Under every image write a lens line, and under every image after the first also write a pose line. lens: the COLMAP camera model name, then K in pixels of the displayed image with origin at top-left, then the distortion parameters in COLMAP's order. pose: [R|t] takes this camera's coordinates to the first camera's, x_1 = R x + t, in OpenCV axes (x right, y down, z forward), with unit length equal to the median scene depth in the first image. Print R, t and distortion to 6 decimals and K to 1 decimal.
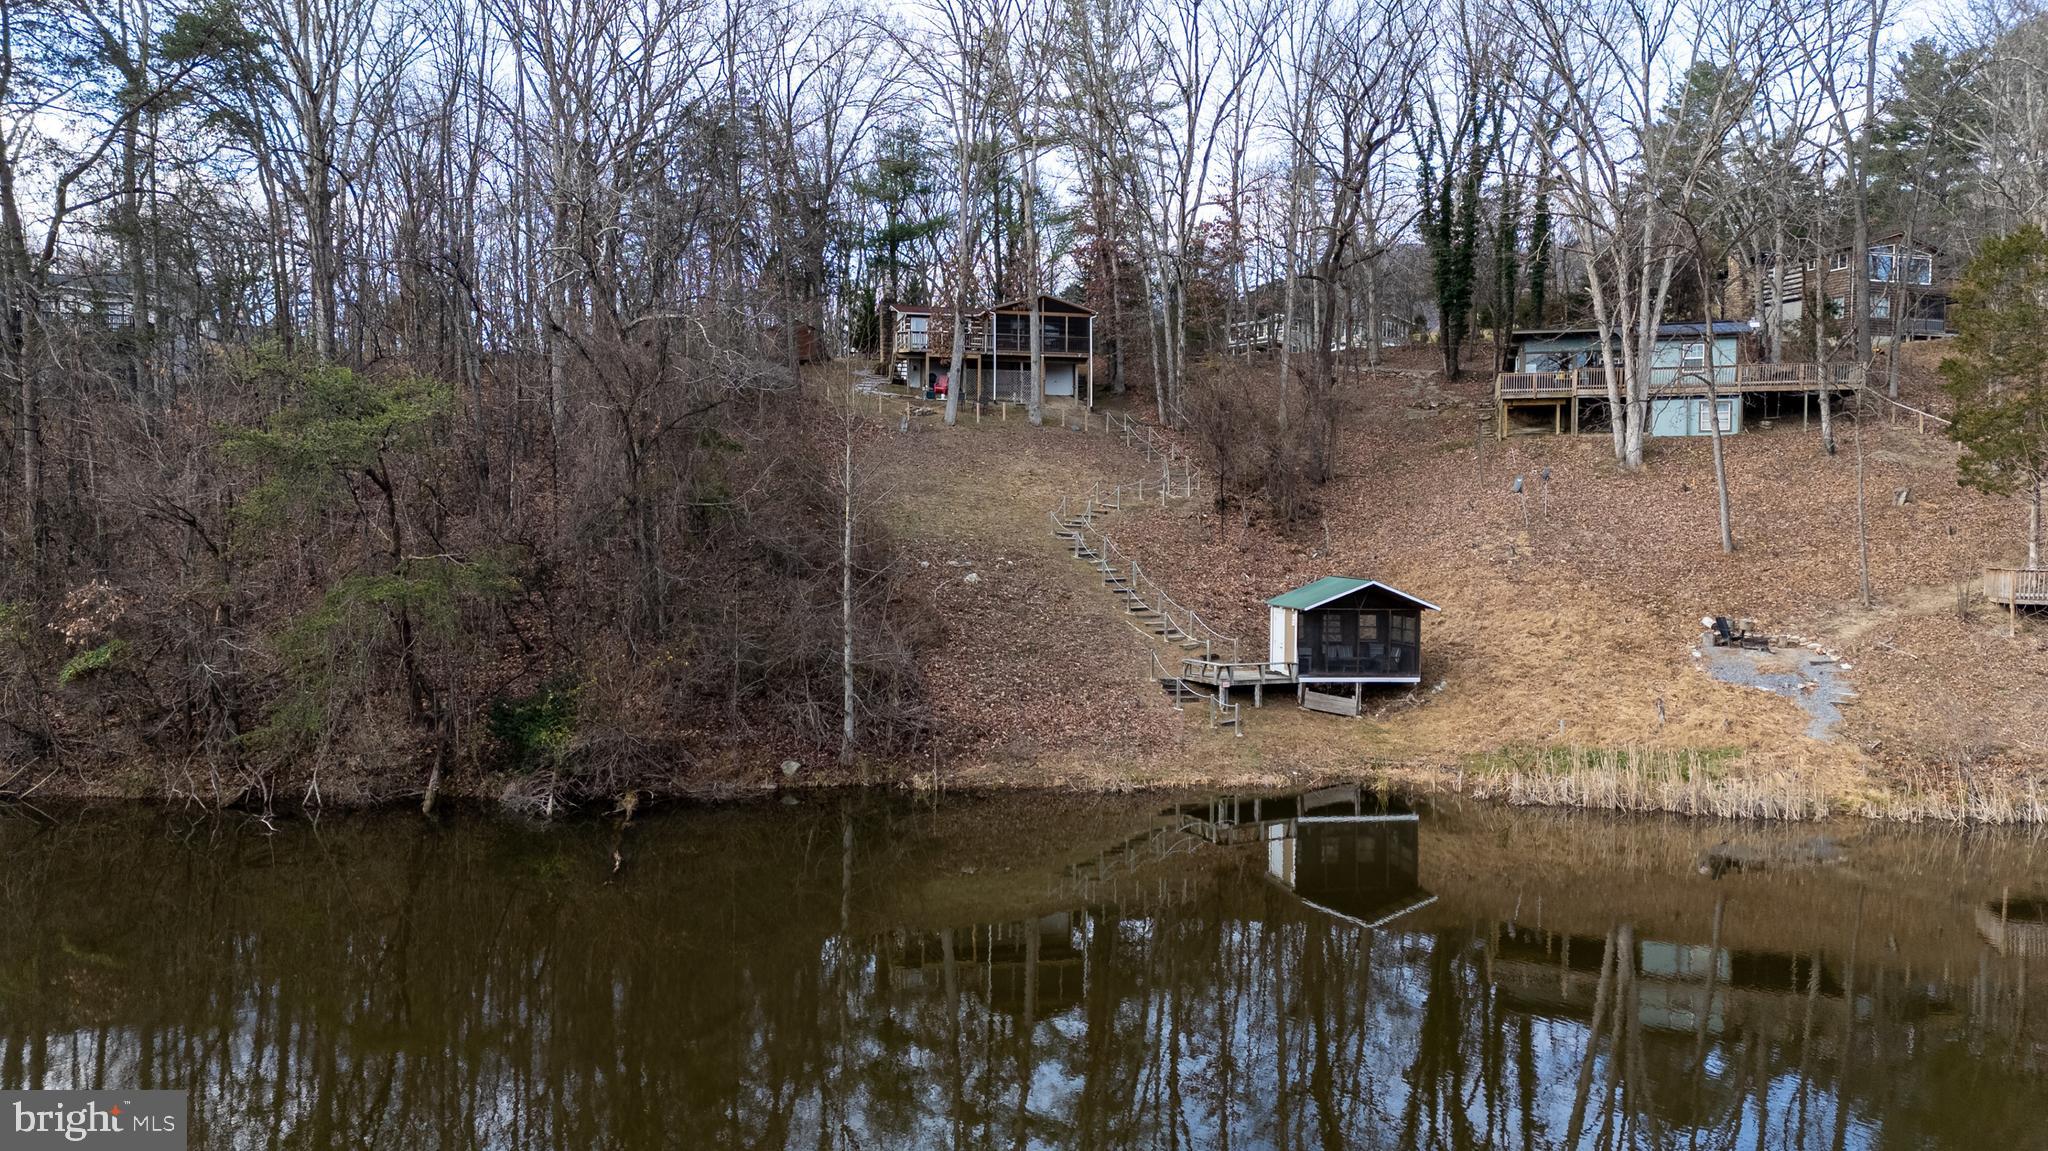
lens RADIAL K [[1535.2, 0, 1039.2], [0, 1535.2, 578.2], [0, 0, 1]] dist [0.056623, -0.067604]
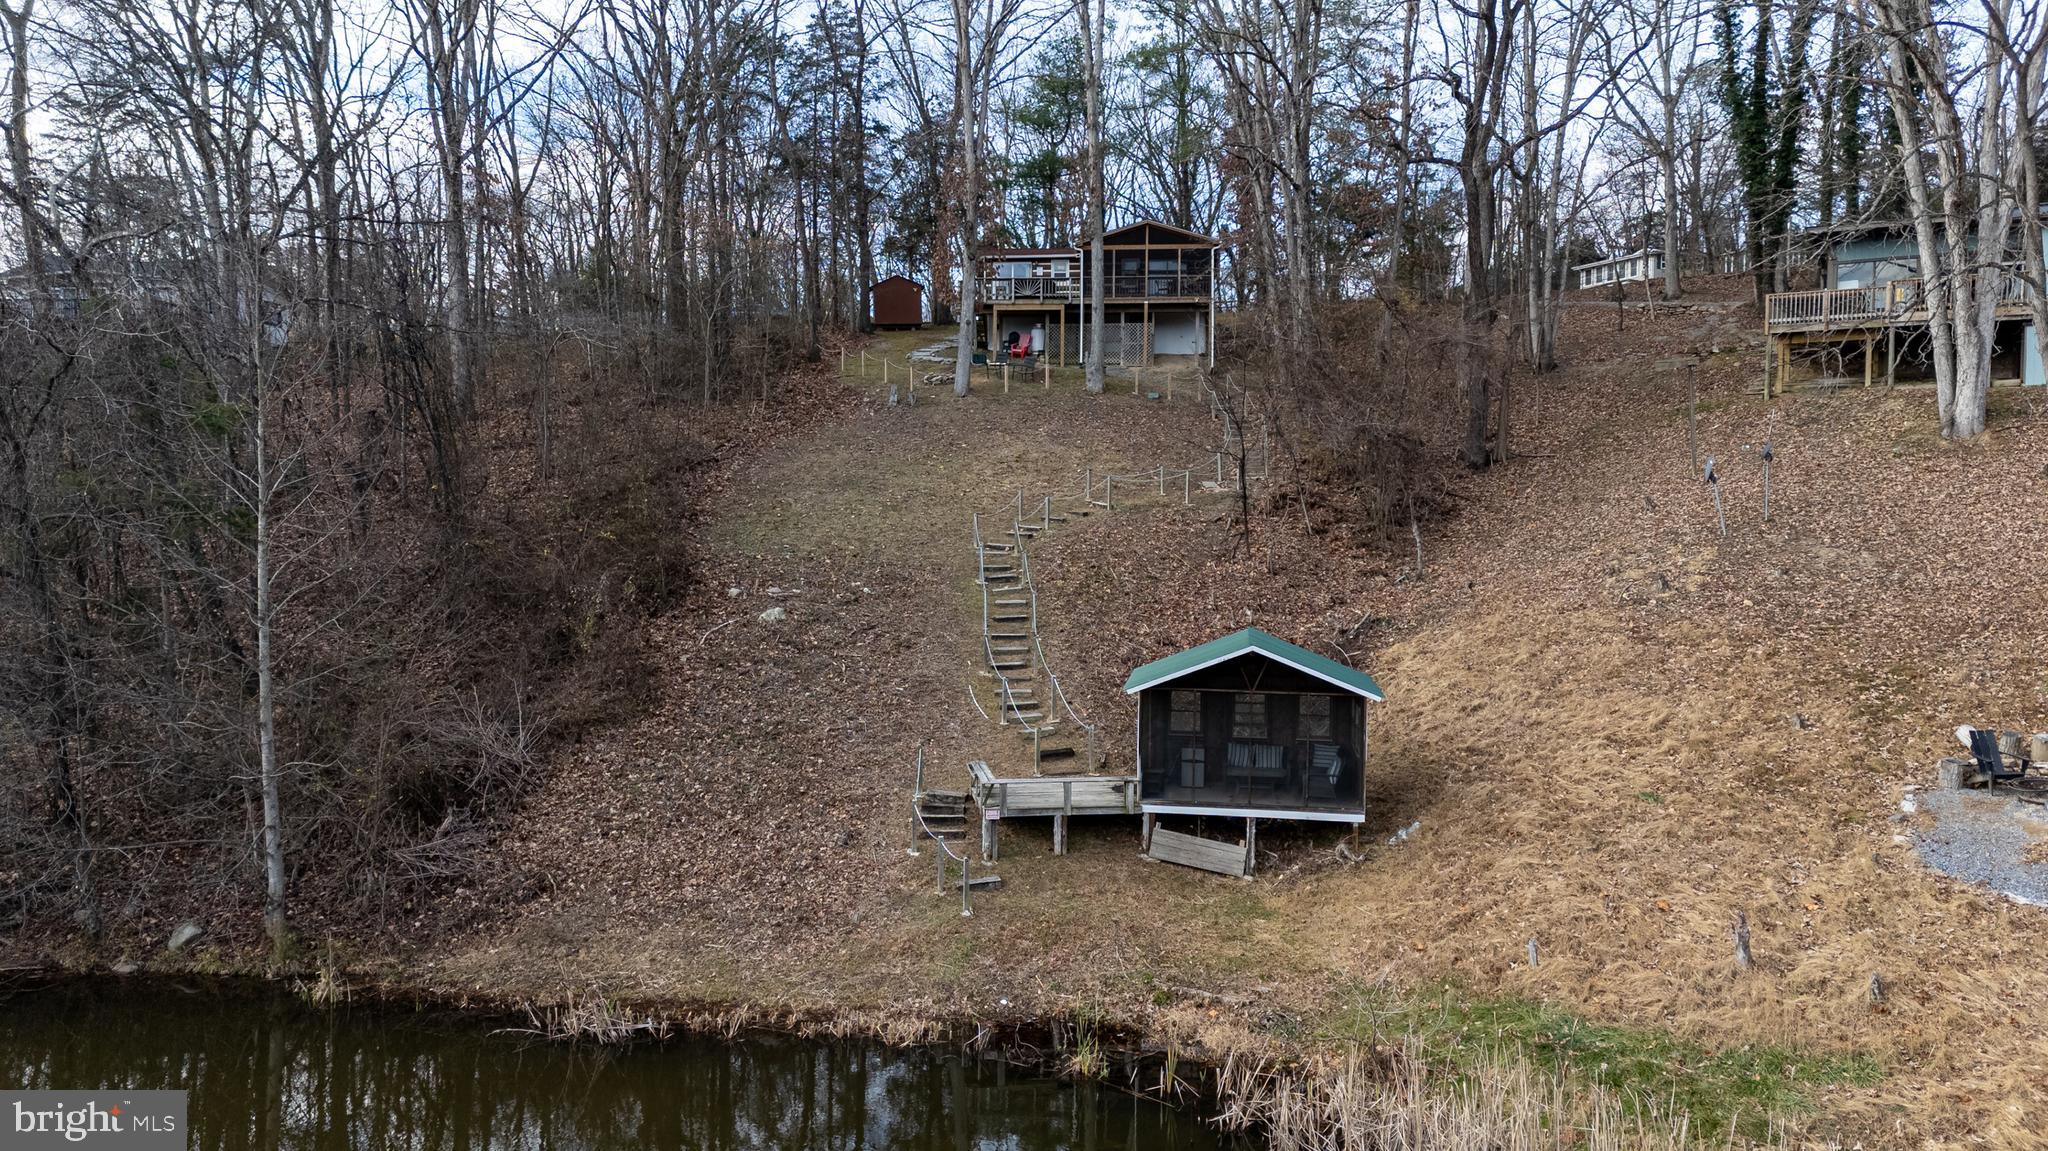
lens RADIAL K [[1535.2, 0, 1010.3], [0, 1535.2, 568.8], [0, 0, 1]] dist [0.056623, -0.067604]
pose [[0.948220, 0.011682, -0.317398, 0.295423], [-0.009304, 0.999916, 0.009005, -0.029752], [0.317477, -0.005586, 0.948250, 0.406884]]
